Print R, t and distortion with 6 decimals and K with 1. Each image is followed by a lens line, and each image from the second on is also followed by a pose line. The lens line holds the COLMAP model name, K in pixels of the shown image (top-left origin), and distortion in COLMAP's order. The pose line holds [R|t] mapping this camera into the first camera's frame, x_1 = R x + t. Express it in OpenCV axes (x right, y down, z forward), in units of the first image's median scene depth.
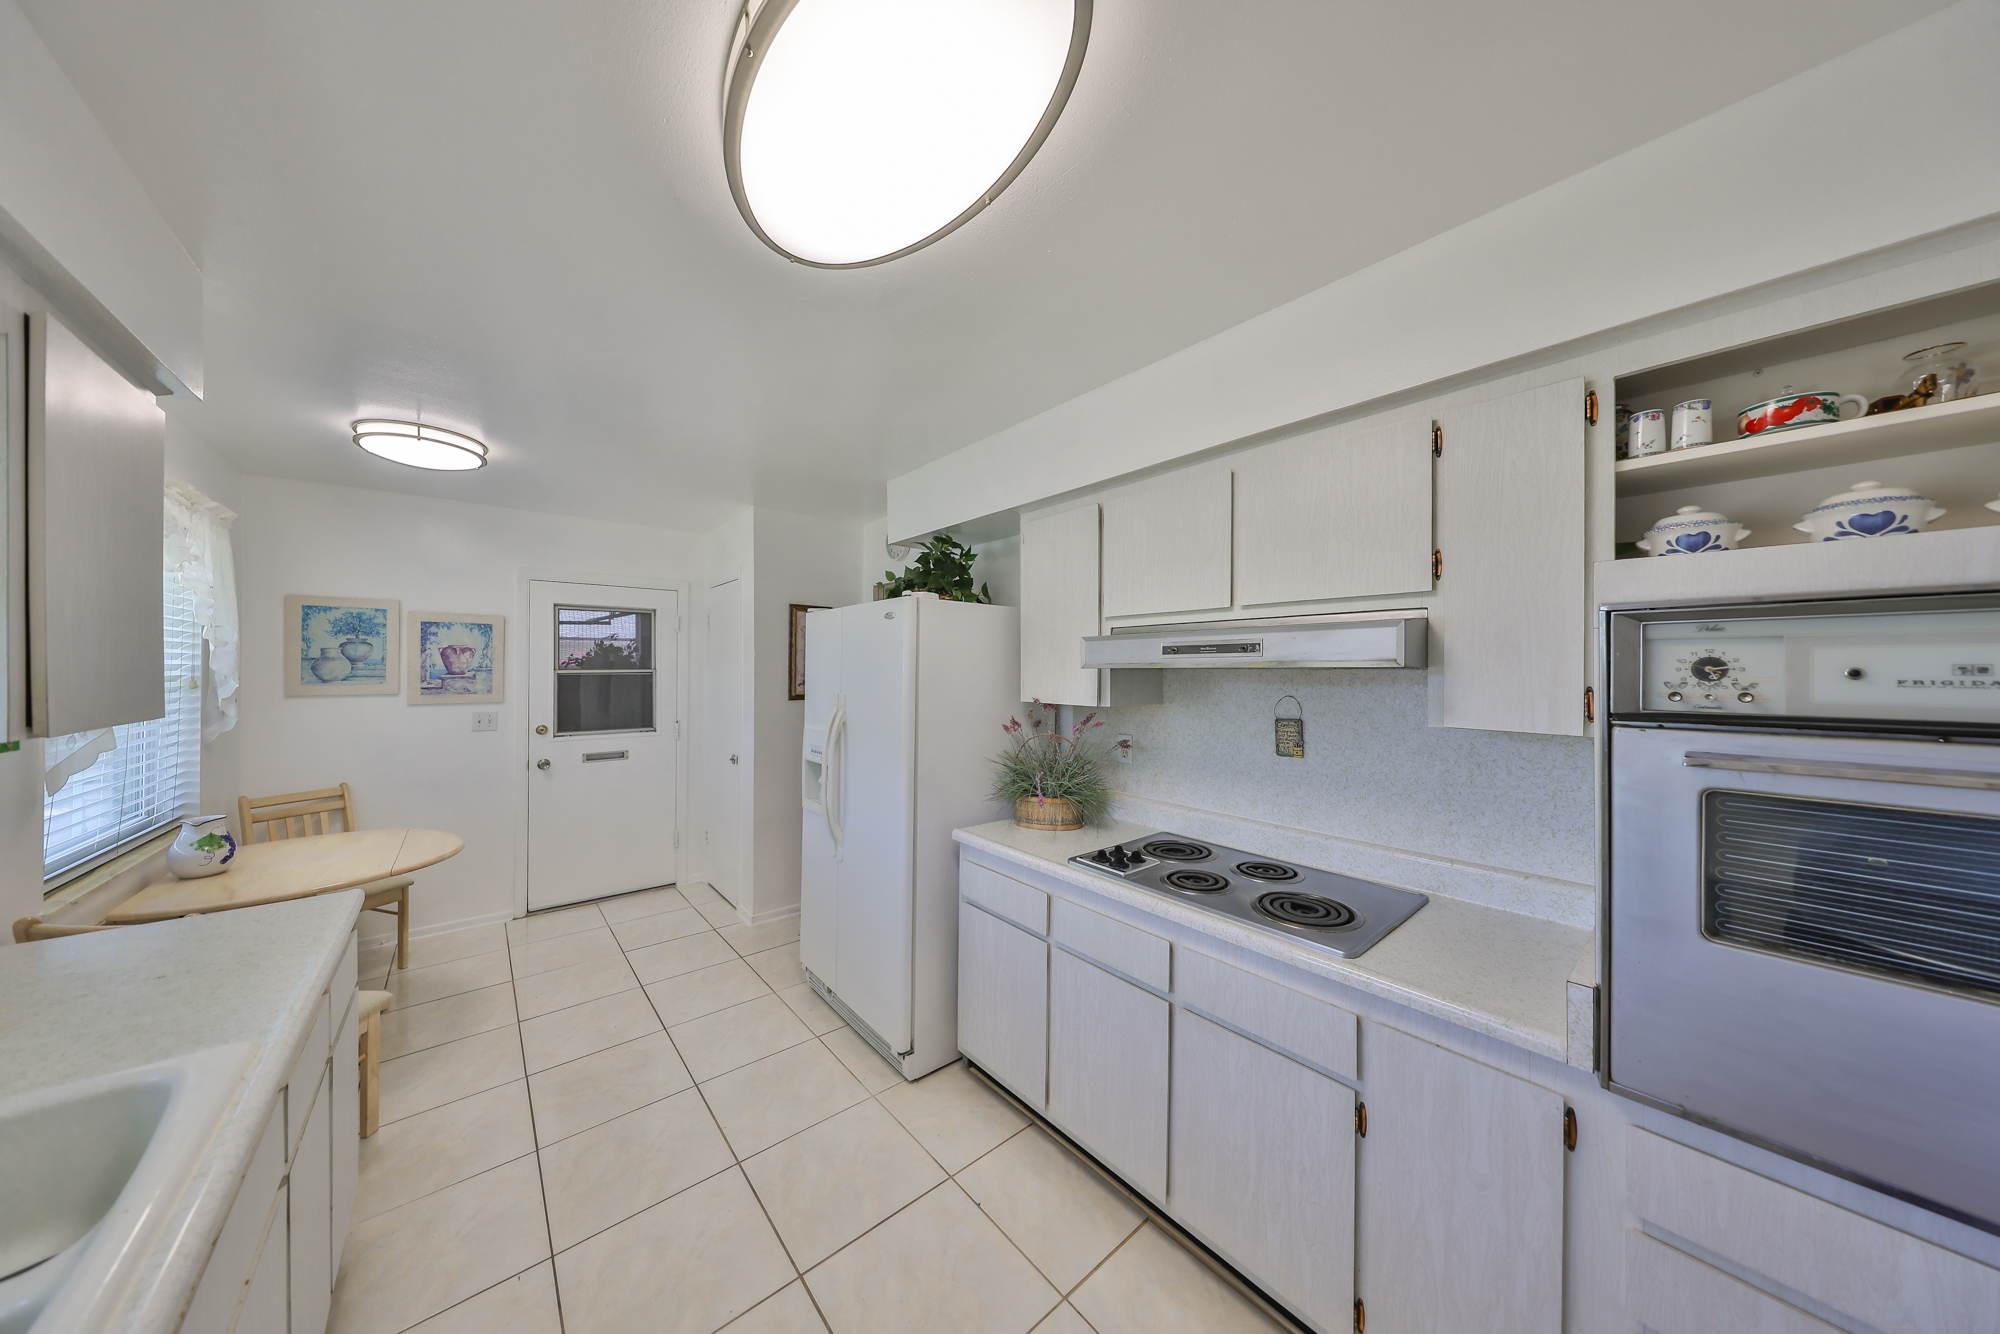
lens RADIAL K [[619.8, 0, 998.1], [0, 619.8, 668.0], [0, 0, 1]] dist [-0.004810, 0.001142]
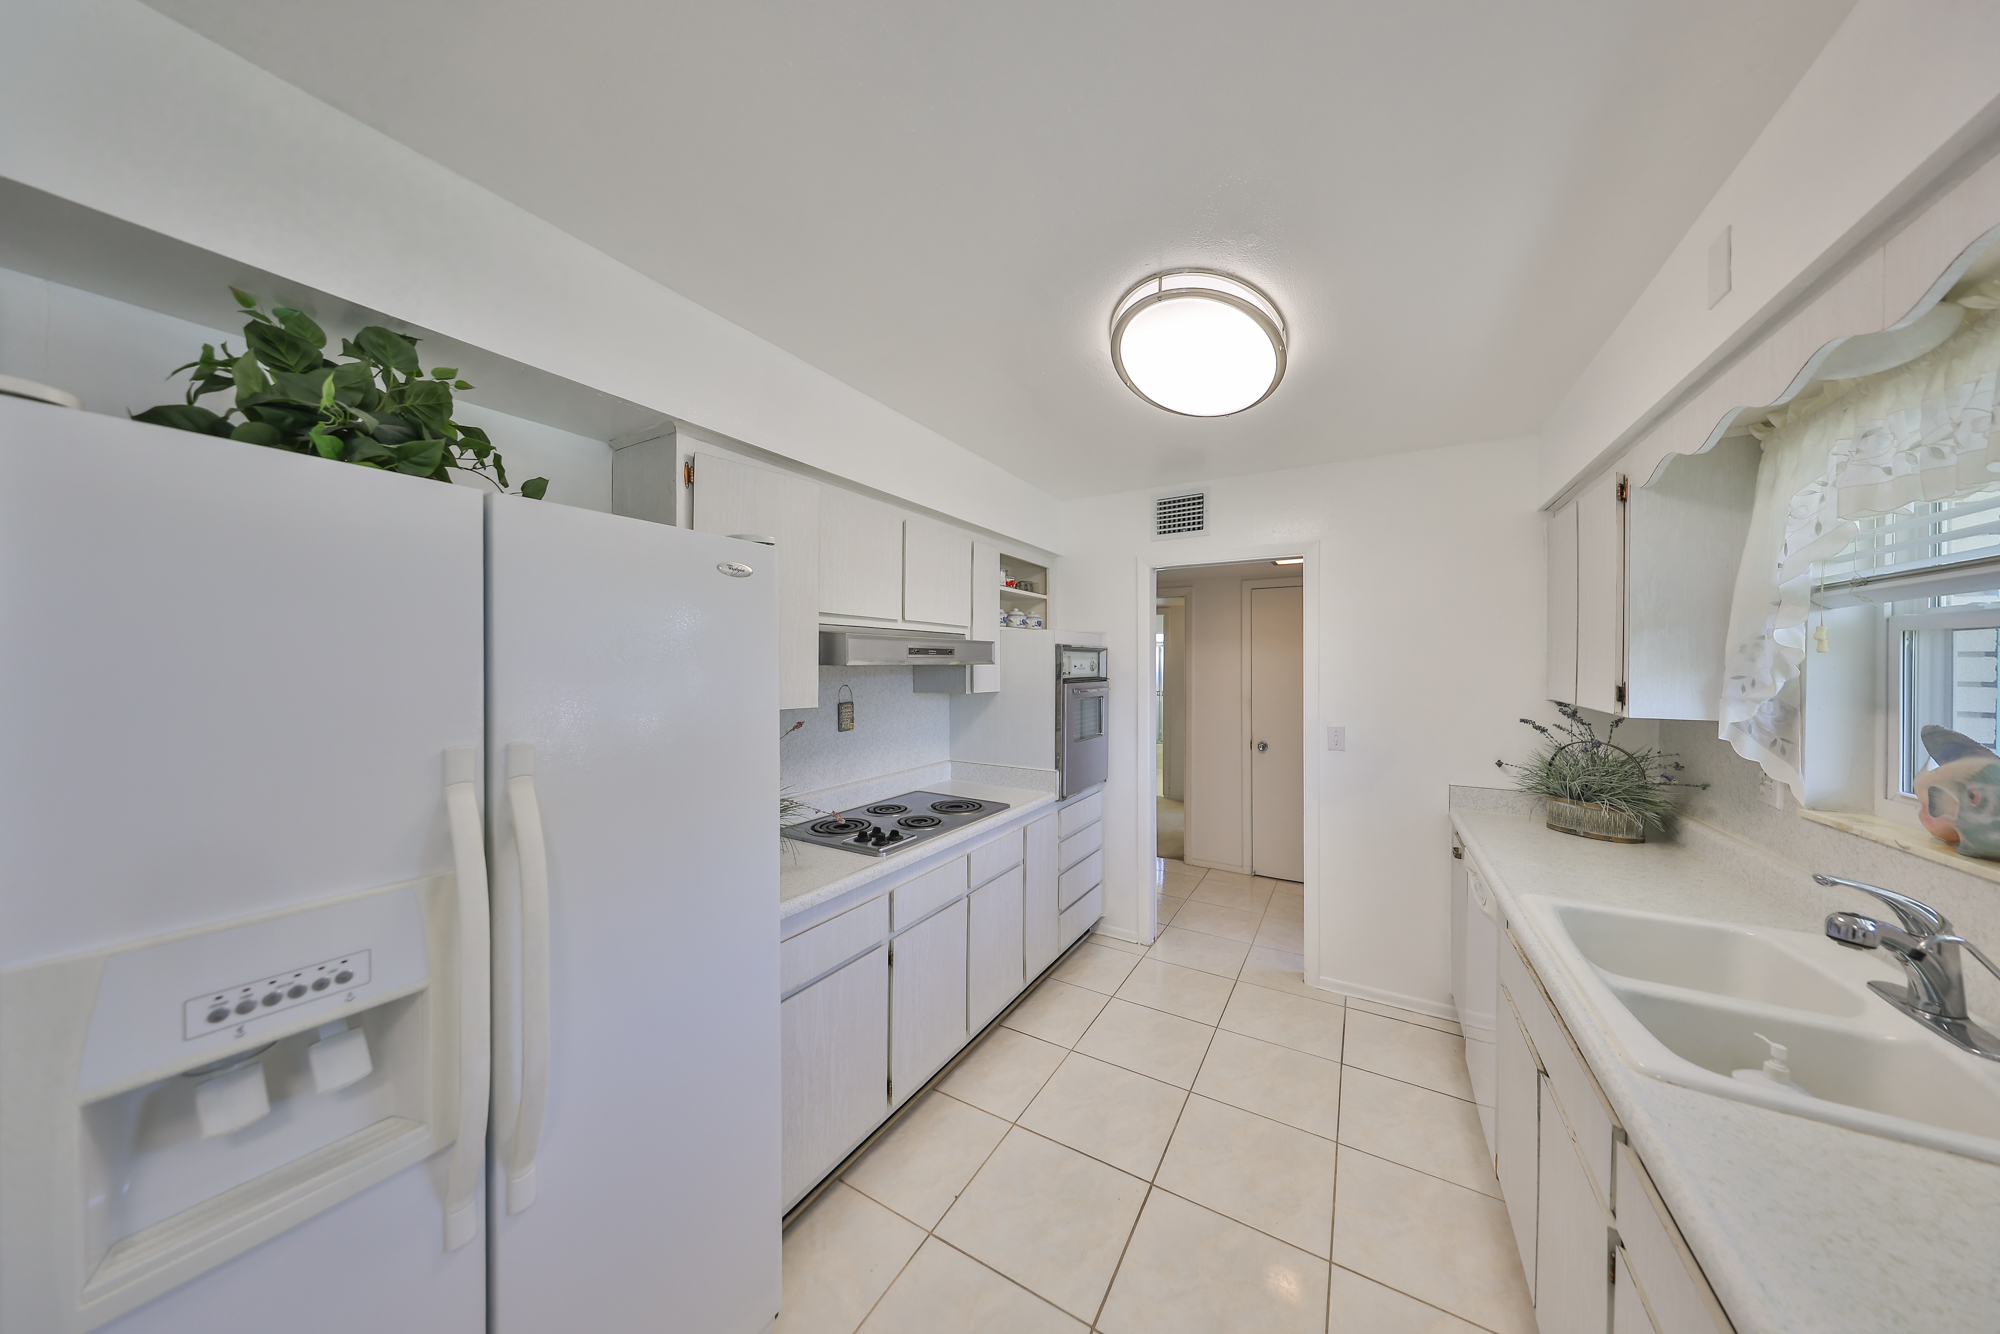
lens RADIAL K [[619.8, 0, 1010.1], [0, 619.8, 668.4], [0, 0, 1]] dist [-0.004810, 0.001142]
pose [[-0.349179, -0.012263, 0.936976, -0.758154], [-0.006807, 0.999921, 0.010550, -0.005734], [-0.937031, -0.002694, -0.349234, 0.966538]]
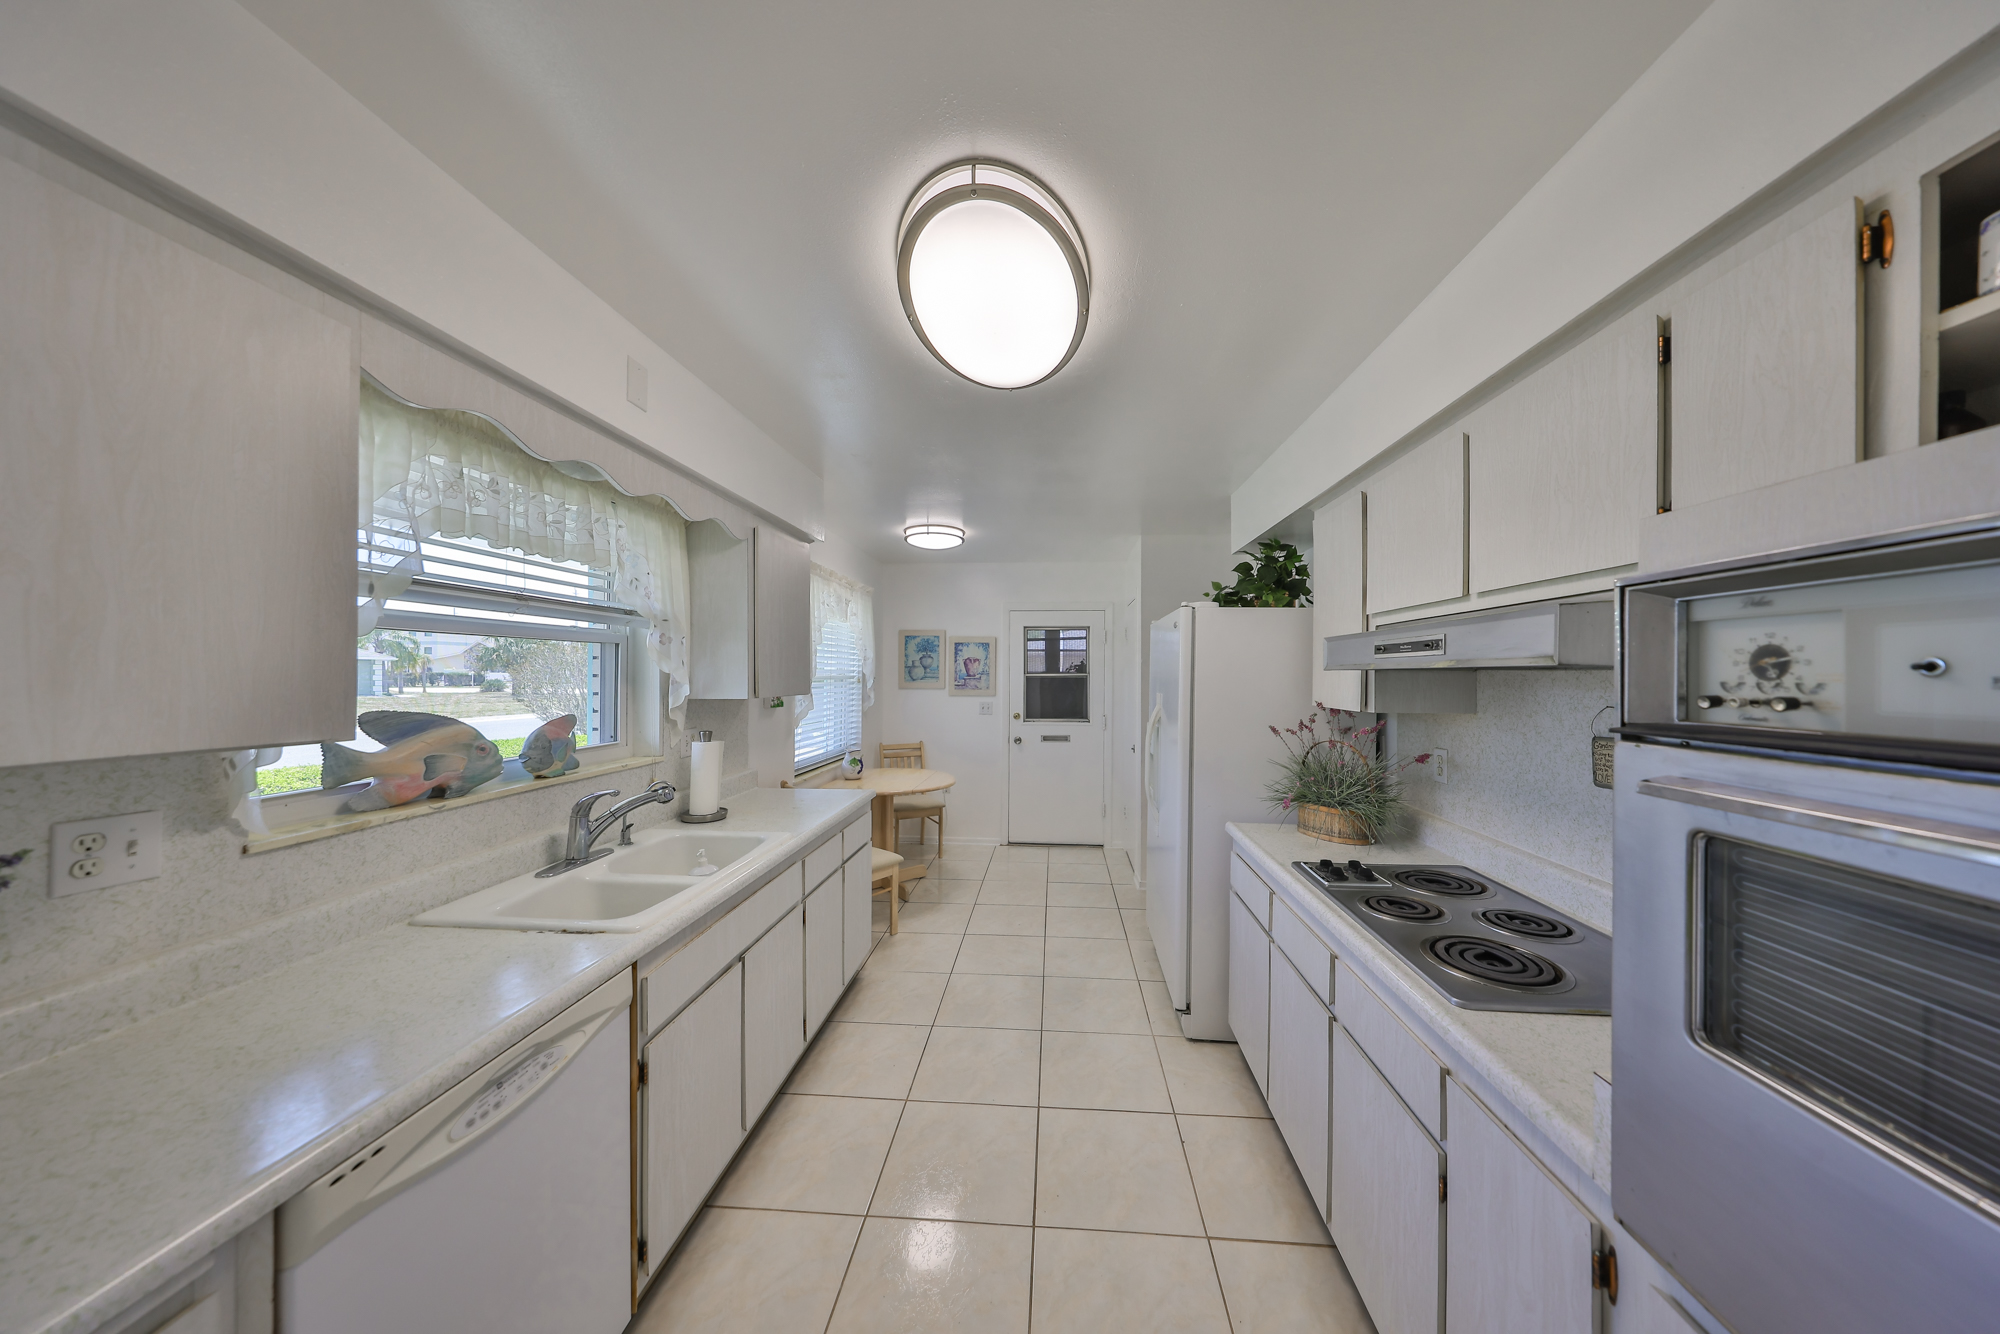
lens RADIAL K [[619.8, 0, 1005.7], [0, 619.8, 674.8], [0, 0, 1]] dist [-0.004810, 0.001142]
pose [[0.703405, 0.002311, -0.710785, 0.415101], [-0.001693, 0.999997, 0.001575, 0.006202], [0.710787, 0.000095, 0.703407, -0.024525]]
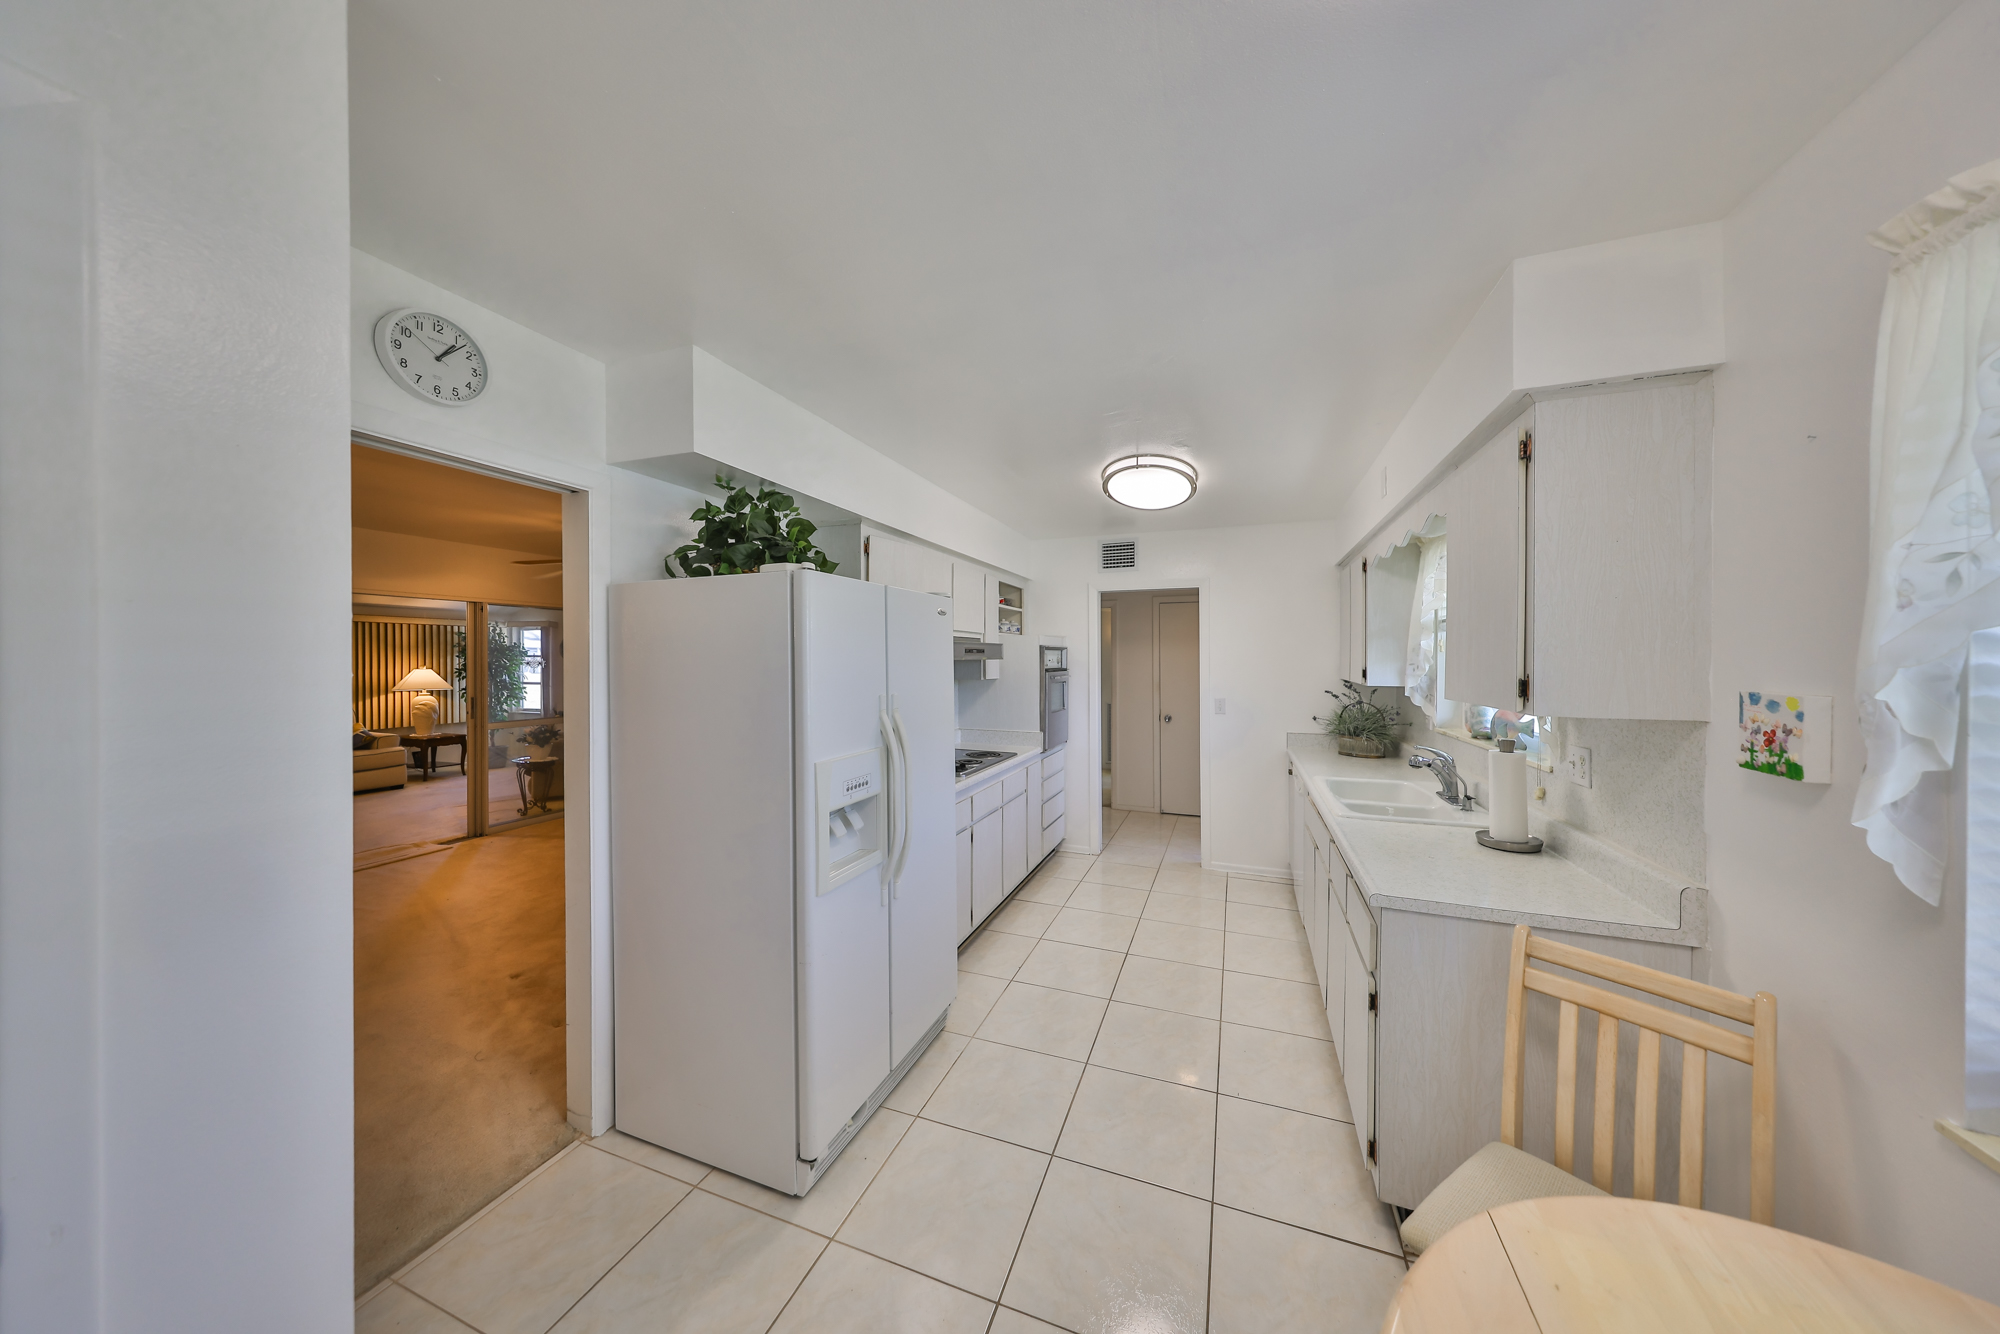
lens RADIAL K [[619.8, 0, 996.9], [0, 619.8, 660.4], [0, 0, 1]] dist [-0.004810, 0.001142]
pose [[-0.485118, -0.007015, 0.874420, -1.159077], [-0.003493, 0.999975, 0.006084, -0.007786], [-0.874442, -0.000103, -0.485131, 1.449035]]
